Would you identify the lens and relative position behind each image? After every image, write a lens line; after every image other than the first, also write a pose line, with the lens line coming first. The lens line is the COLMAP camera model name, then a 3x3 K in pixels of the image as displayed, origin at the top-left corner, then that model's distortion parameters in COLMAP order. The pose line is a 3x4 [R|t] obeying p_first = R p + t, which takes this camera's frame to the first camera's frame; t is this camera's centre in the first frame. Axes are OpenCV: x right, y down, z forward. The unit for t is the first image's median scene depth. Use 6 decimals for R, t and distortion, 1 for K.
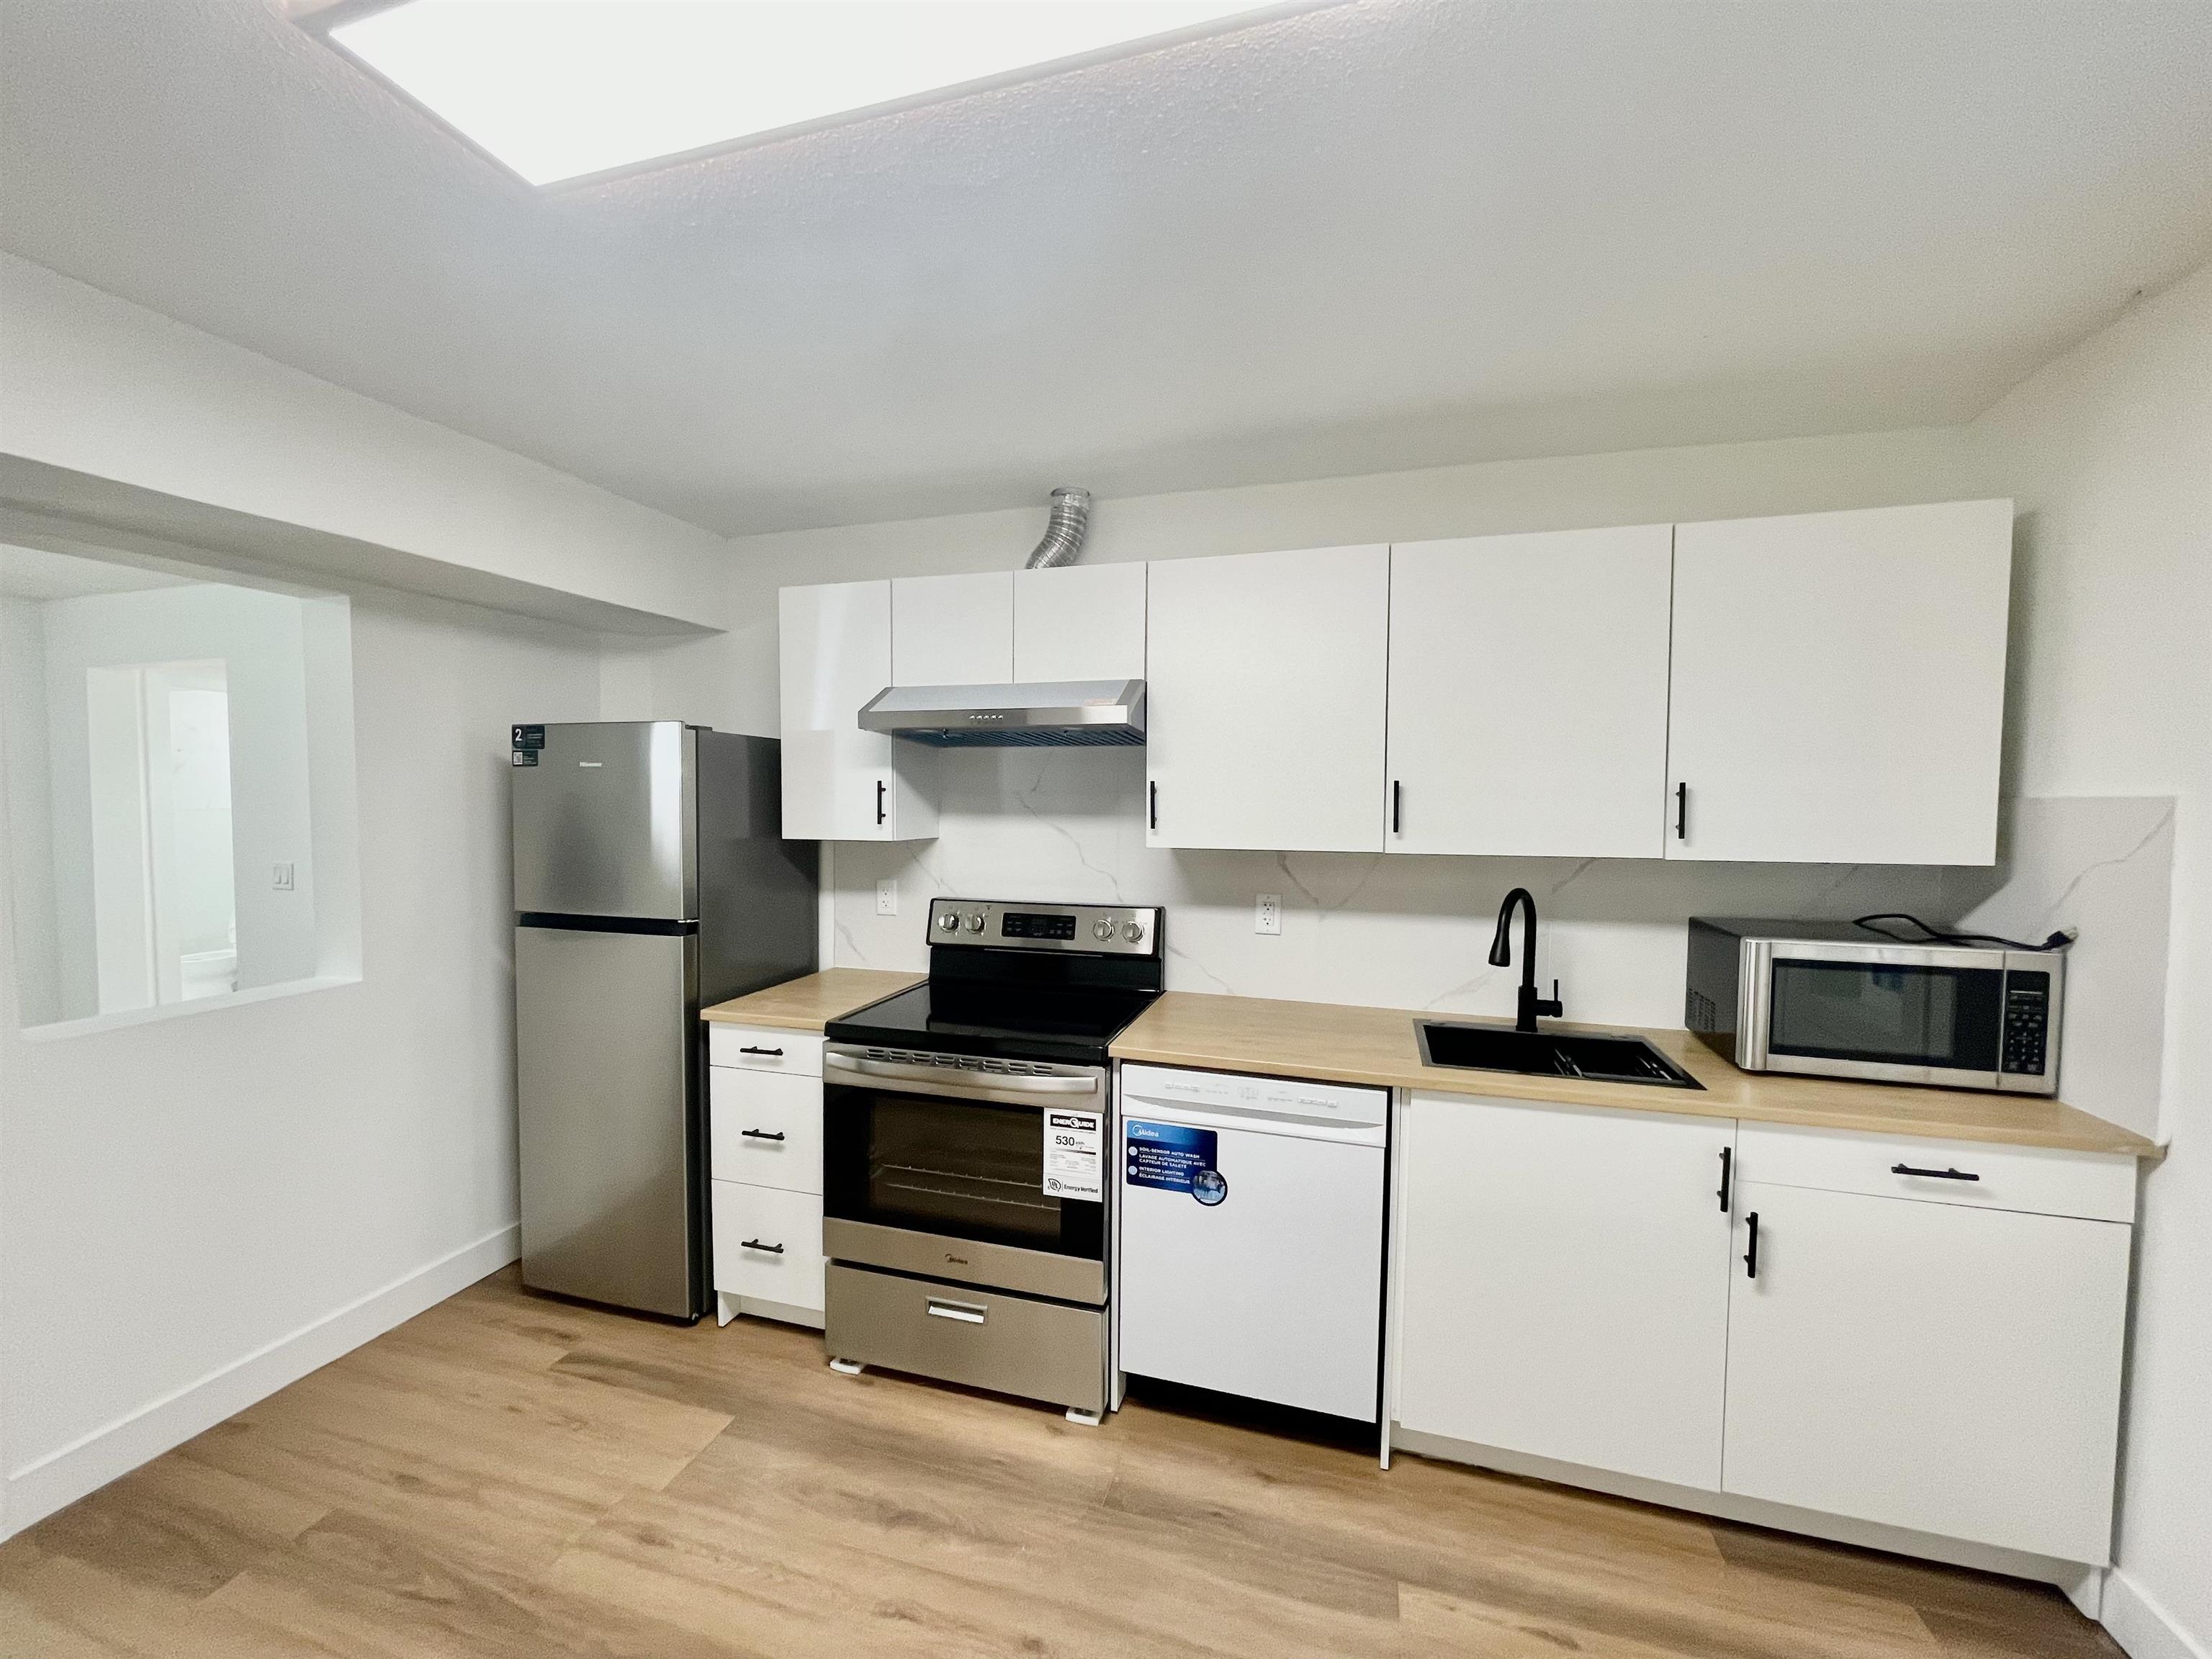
lens RADIAL K [[888.9, 0, 1099.2], [0, 888.9, 838.2], [0, 0, 1]] dist [-0.000499, 0.000177]
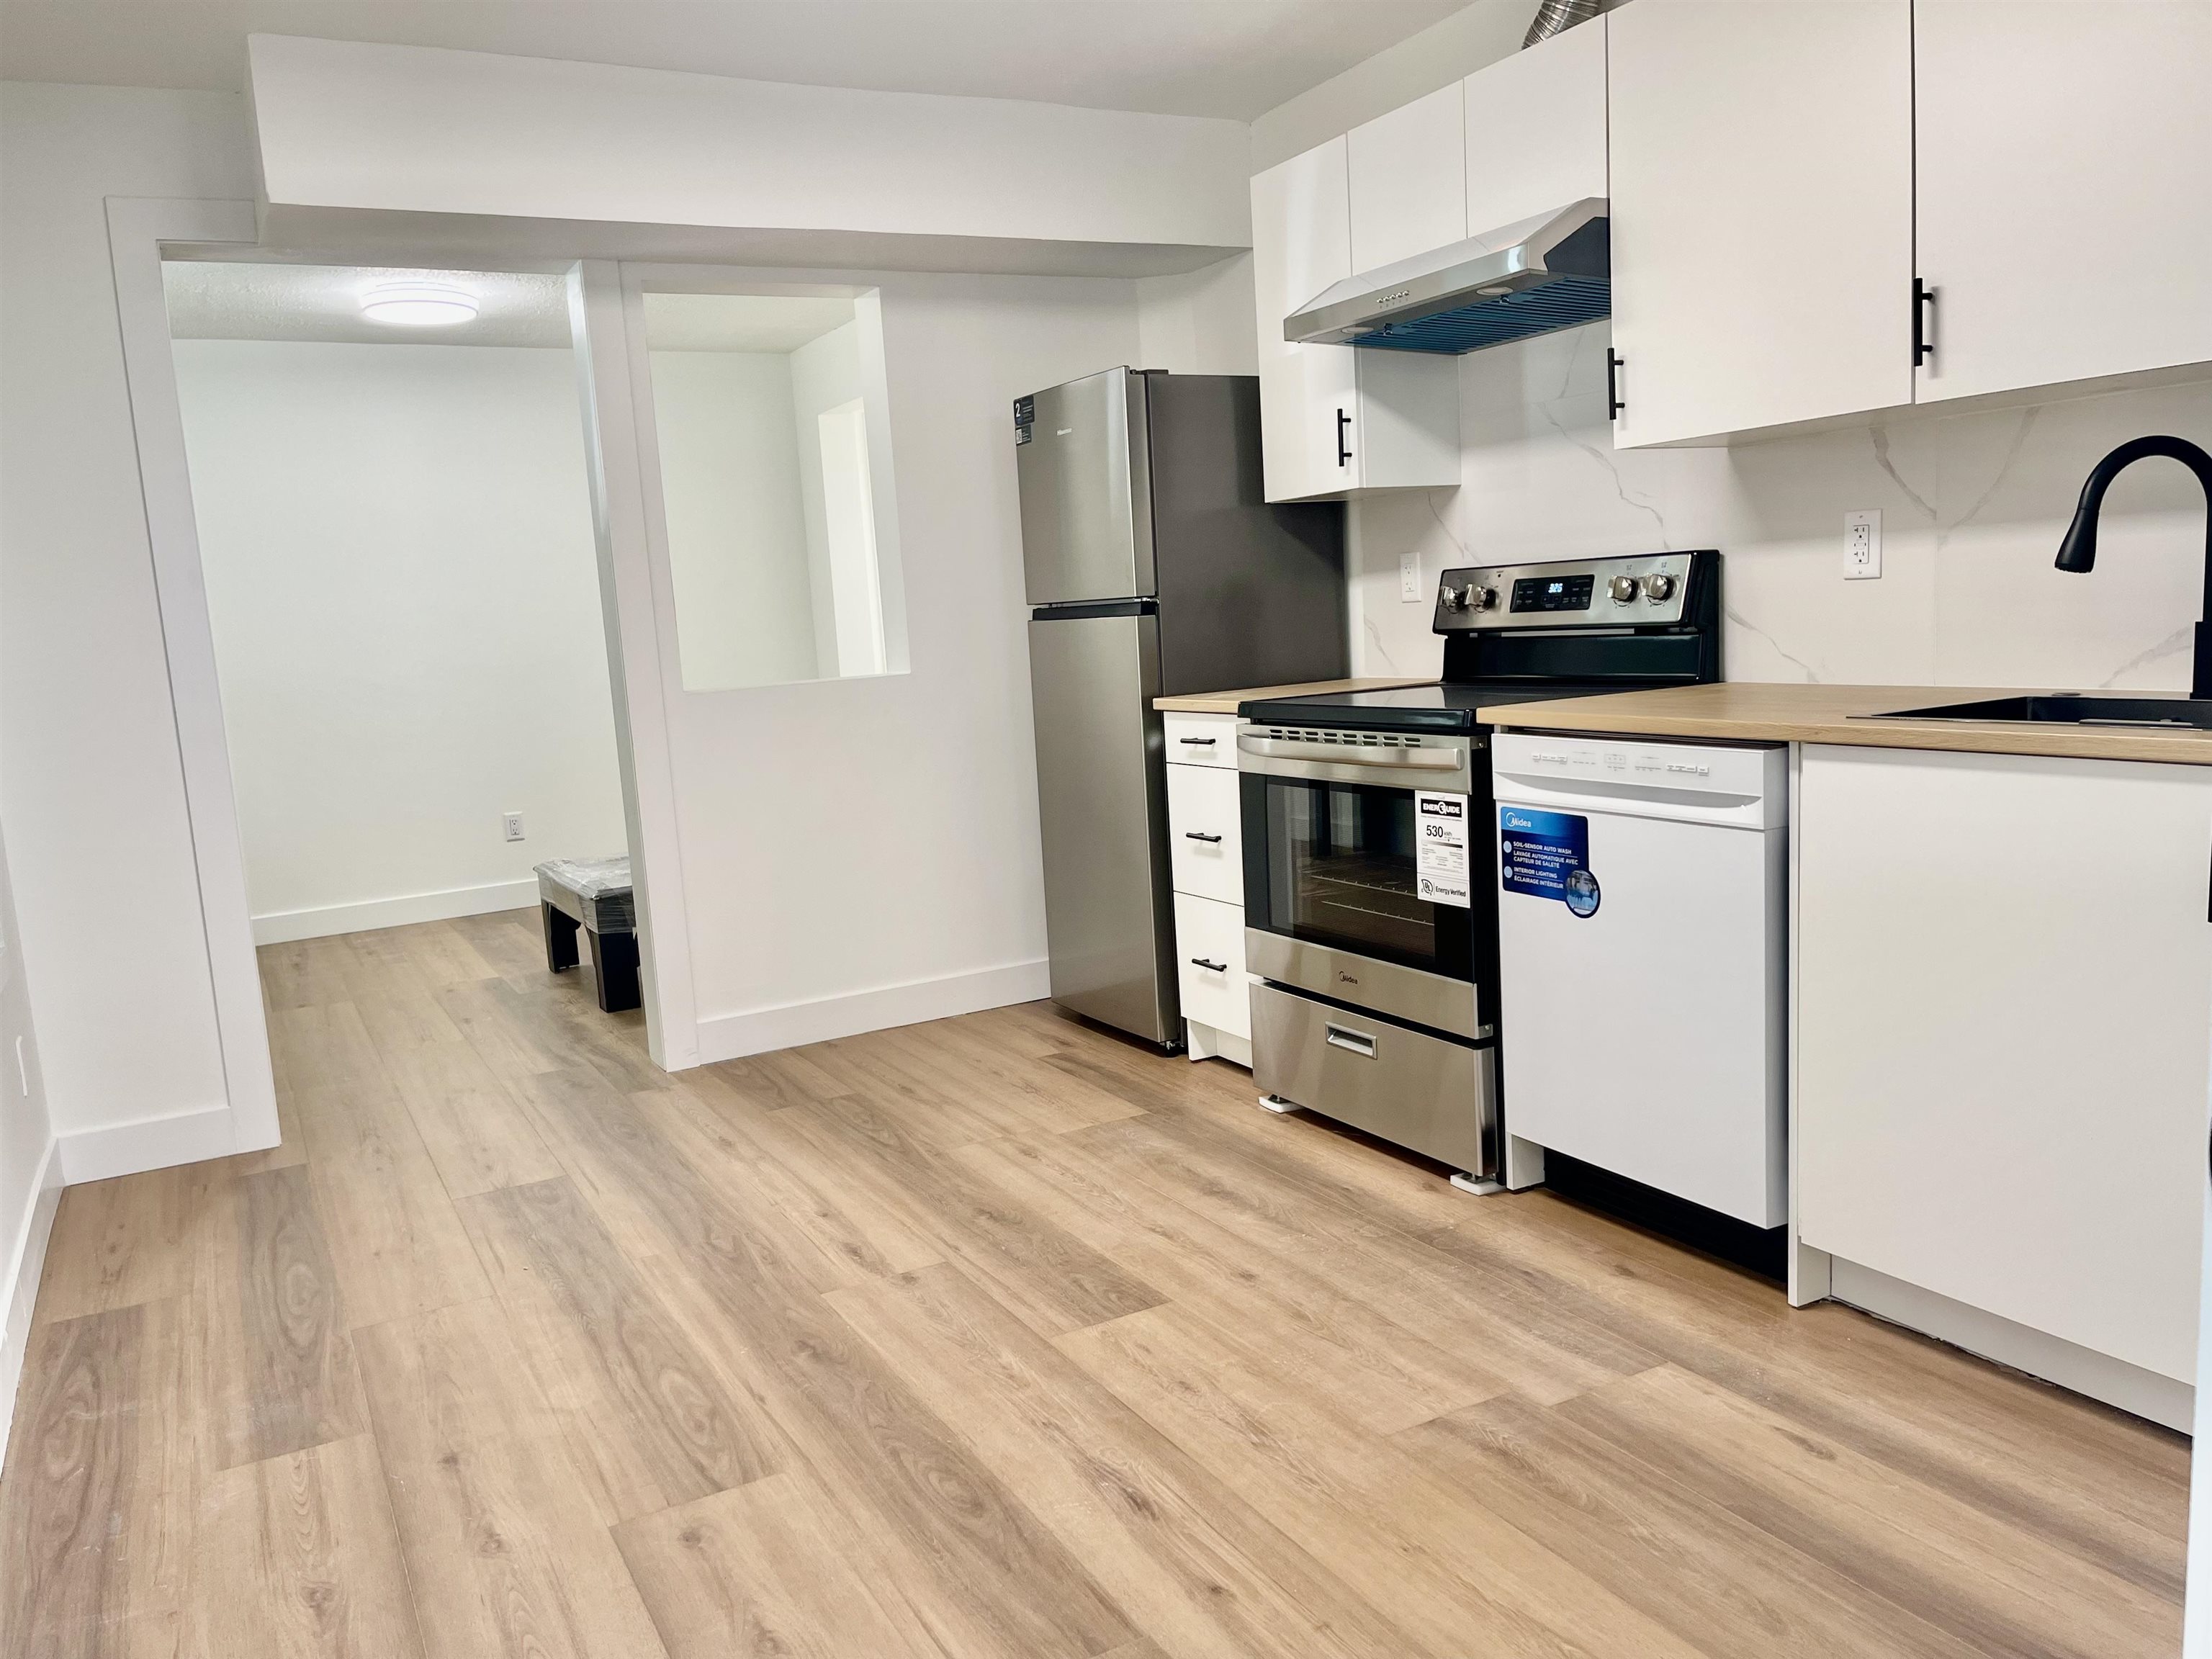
lens RADIAL K [[1671.9, 0, 1092.0], [0, 1671.9, 842.1], [0, 0, 1]] dist [0.044924, -0.047519]
pose [[0.704157, 0.049843, -0.708293, 0.805801], [0.034371, 0.993971, 0.104117, 0.185736], [0.709212, -0.097659, 0.698198, -0.257249]]
